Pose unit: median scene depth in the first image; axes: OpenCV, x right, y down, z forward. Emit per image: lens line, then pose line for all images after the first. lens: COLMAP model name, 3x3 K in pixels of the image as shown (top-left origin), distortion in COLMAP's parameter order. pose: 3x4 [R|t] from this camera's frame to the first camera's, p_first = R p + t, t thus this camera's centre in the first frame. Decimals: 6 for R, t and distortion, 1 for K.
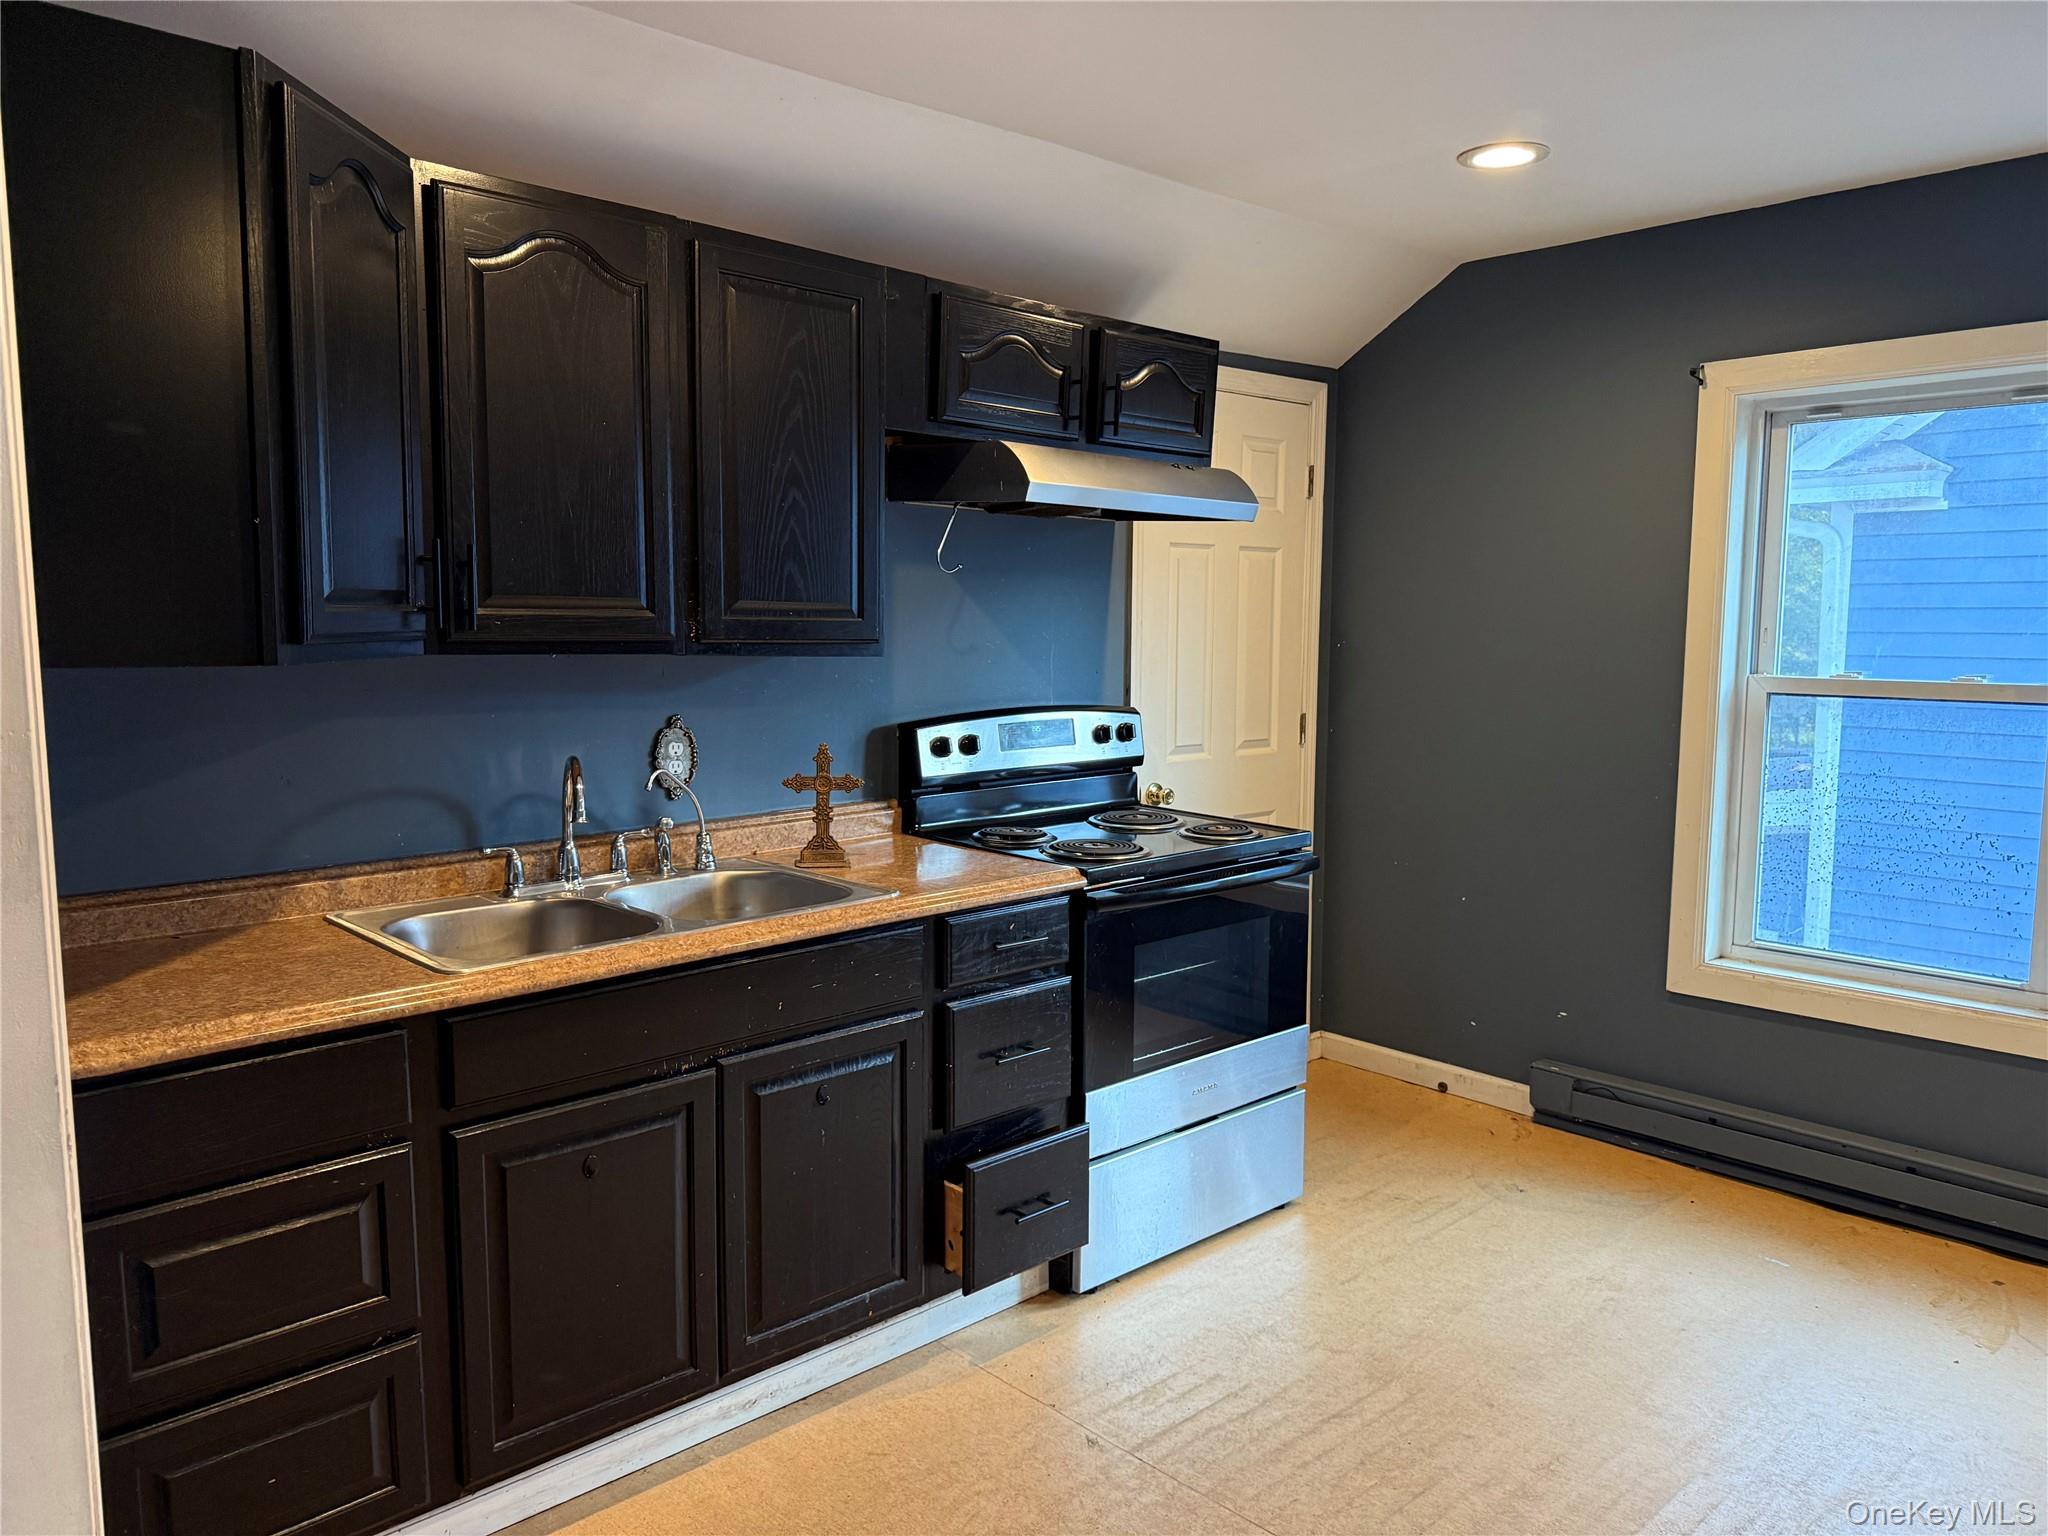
lens RADIAL K [[1440.2, 0, 1039.2], [0, 1440.2, 756.0], [0, 0, 1]] dist [0.045080, -0.048867]
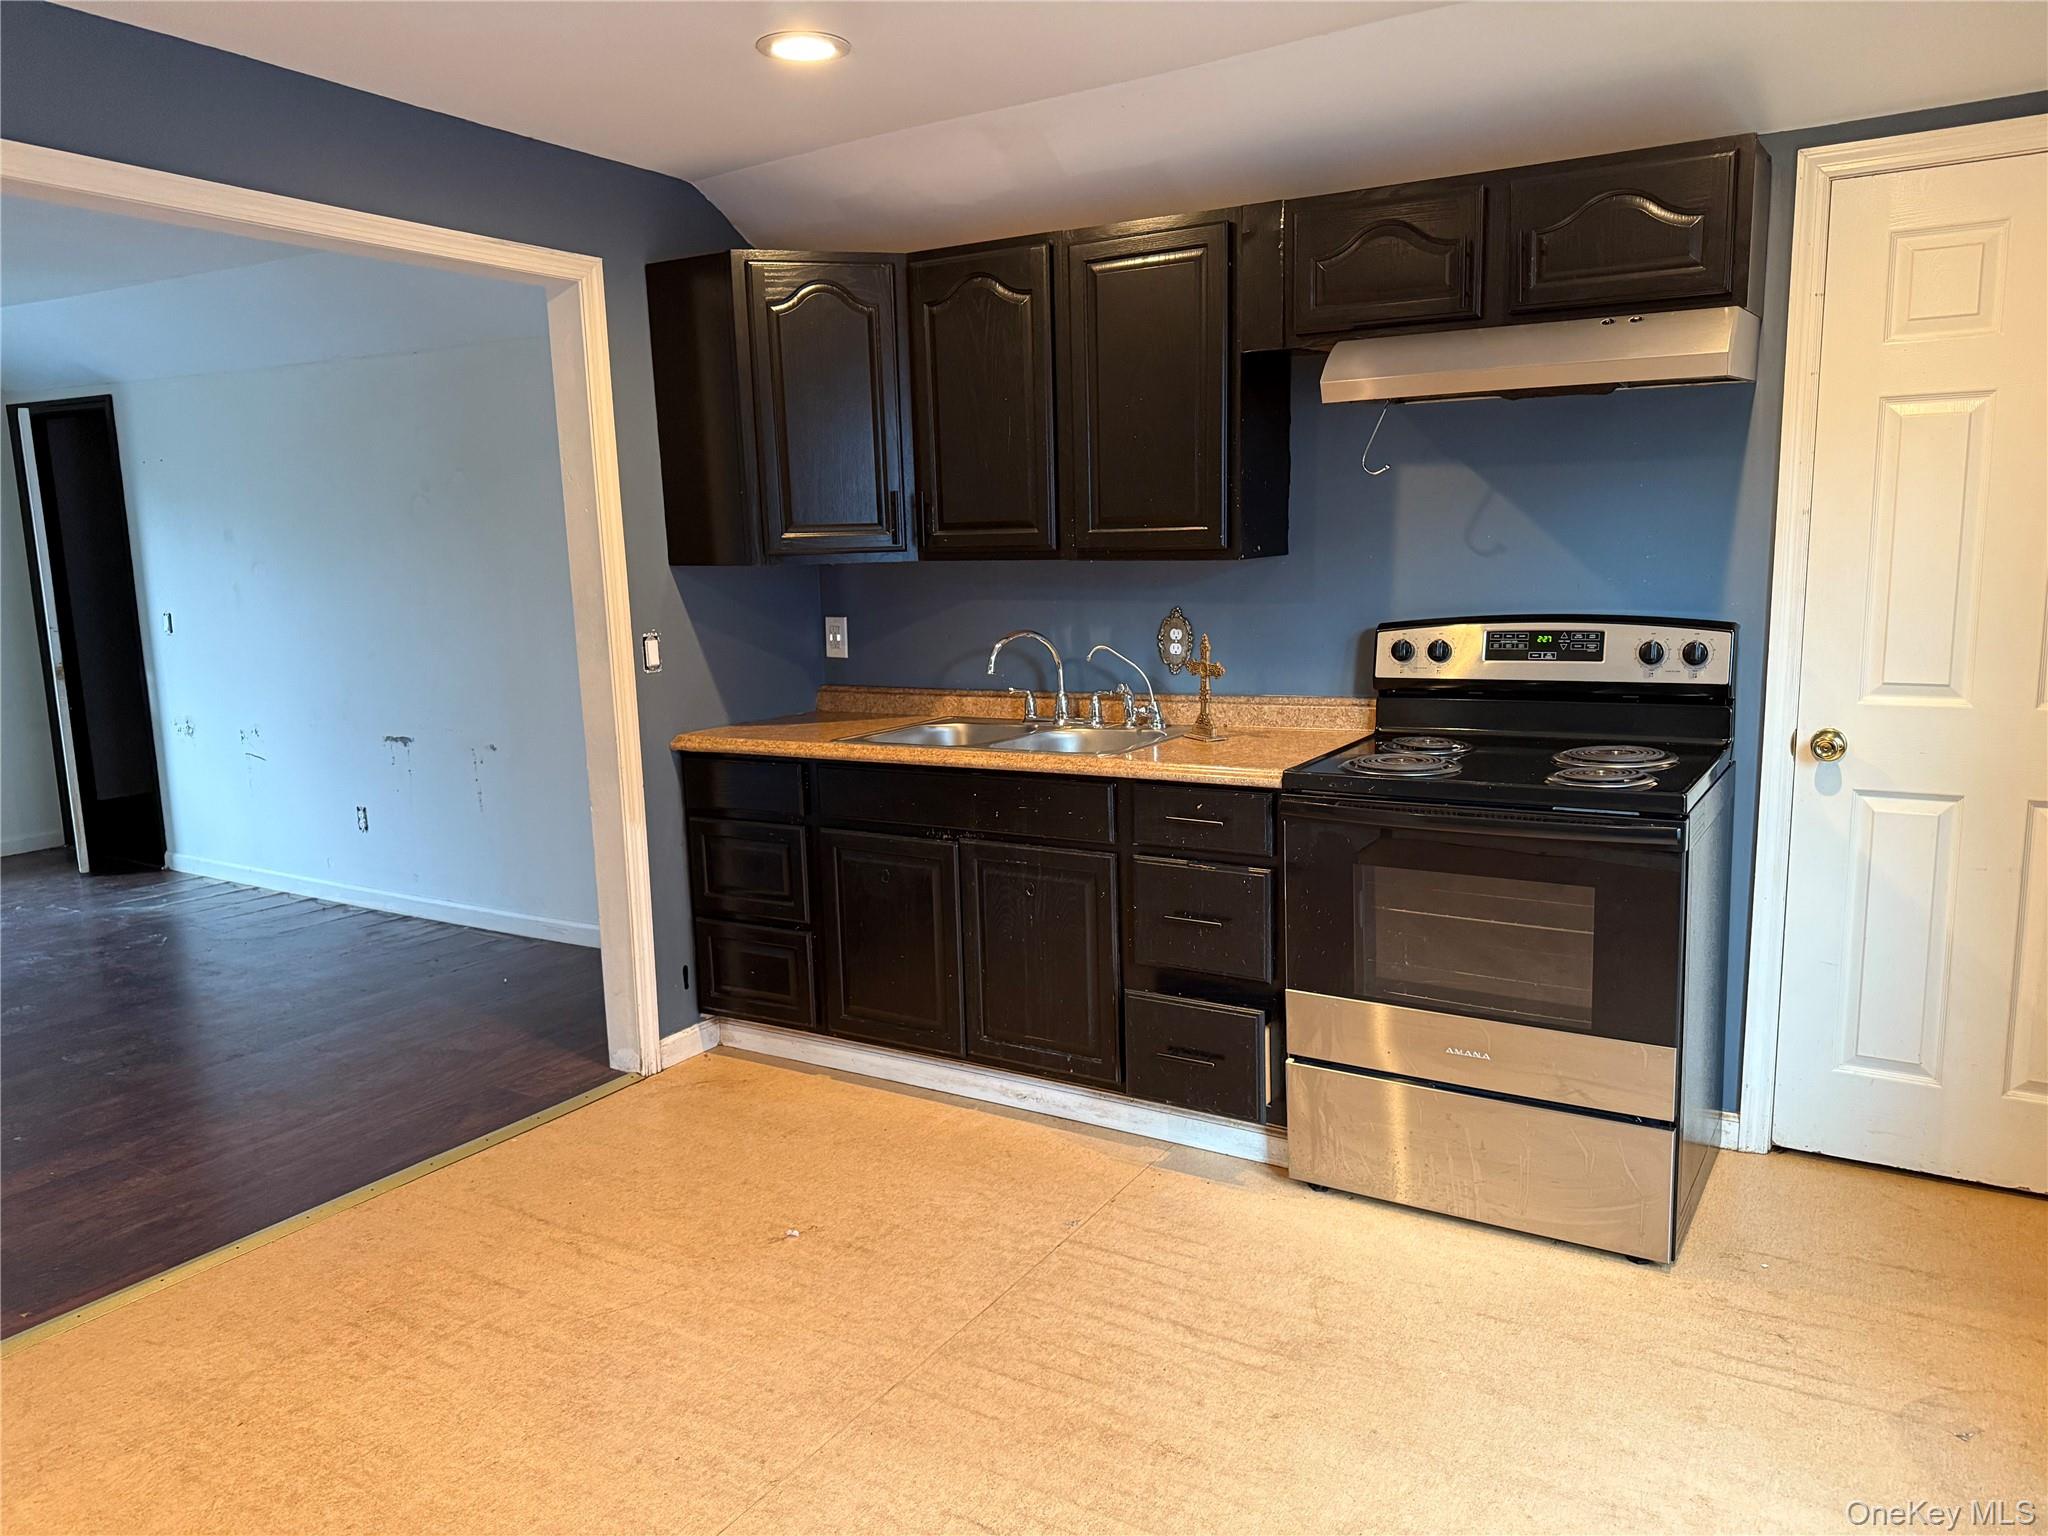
lens RADIAL K [[1440.2, 0, 1030.2], [0, 1440.2, 781.1], [0, 0, 1]] dist [0.045080, -0.048867]
pose [[0.255573, 0.149548, -0.955153, 0.948837], [-0.061387, 0.988480, 0.138340, -0.044997], [0.964839, 0.023278, 0.261810, 0.548558]]
